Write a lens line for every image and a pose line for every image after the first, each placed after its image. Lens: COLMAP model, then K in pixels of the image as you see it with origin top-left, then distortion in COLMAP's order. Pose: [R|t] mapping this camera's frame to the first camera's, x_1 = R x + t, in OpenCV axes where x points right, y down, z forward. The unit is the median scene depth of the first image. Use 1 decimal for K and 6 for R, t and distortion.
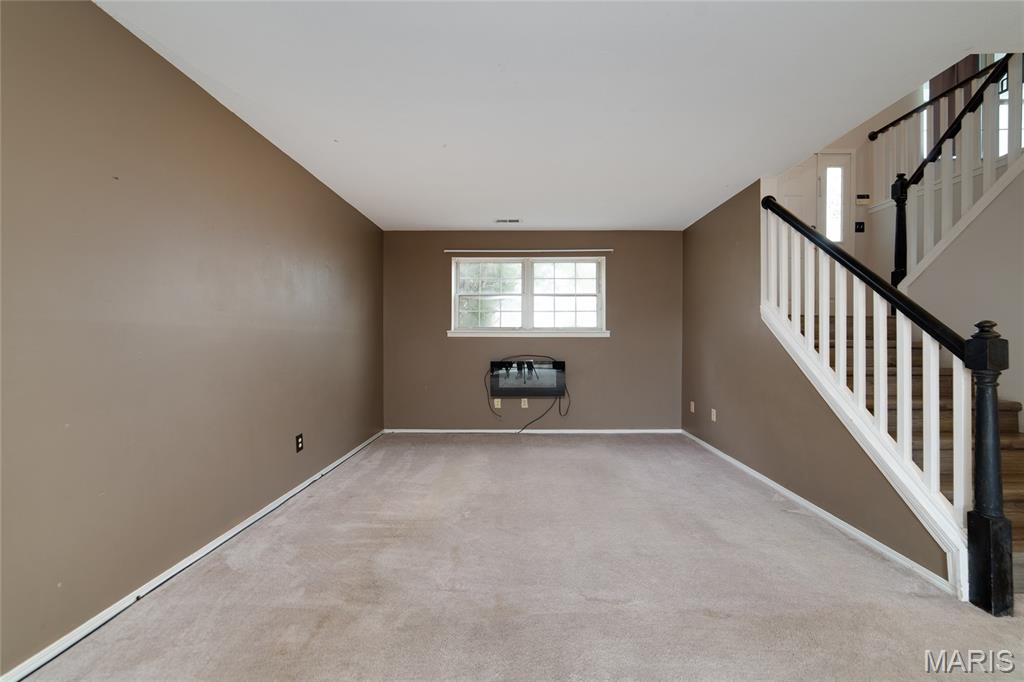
lens RADIAL K [[397.6, 0, 516.1], [0, 397.6, 337.1], [0, 0, 1]] dist [-0.024712, 0.006519]
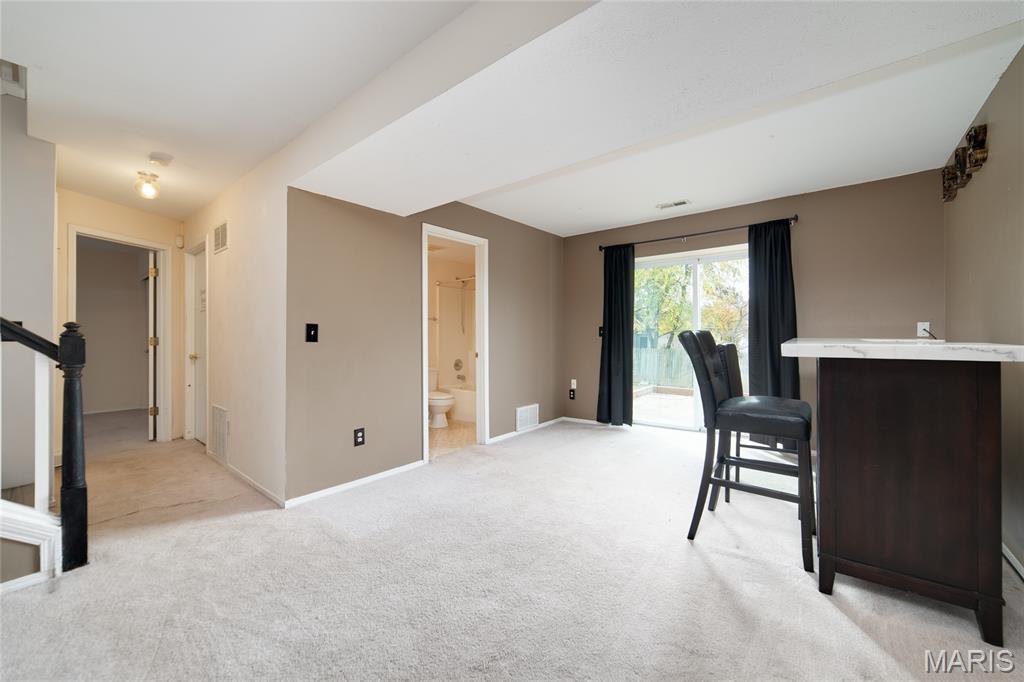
lens RADIAL K [[397.6, 0, 516.1], [0, 397.6, 337.1], [0, 0, 1]] dist [-0.024712, 0.006519]
pose [[-0.791327, -0.001605, 0.611392, -0.313379], [-0.006160, 0.999967, -0.005349, 0.000745], [-0.611363, -0.007999, -0.791310, 0.619118]]
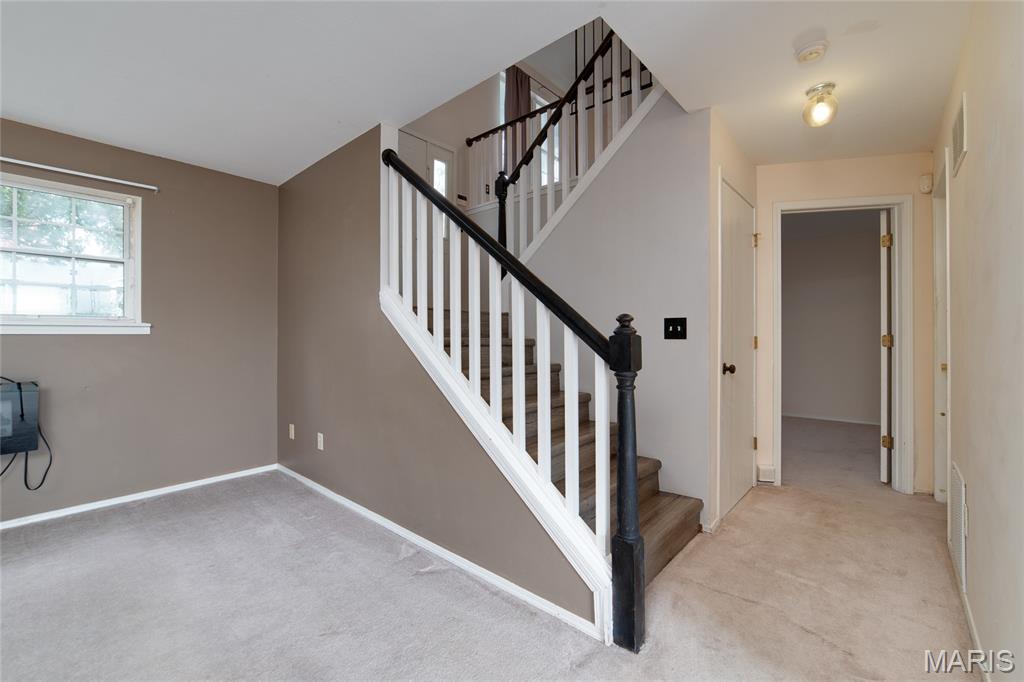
lens RADIAL K [[424.8, 0, 489.1], [0, 424.8, 338.4], [0, 0, 1]] dist [-0.012073, 0.000315]
pose [[0.665435, -0.005183, 0.746438, 0.167266], [0.000593, 0.999979, 0.006414, 0.003028], [-0.746456, -0.003826, 0.665424, 0.333476]]
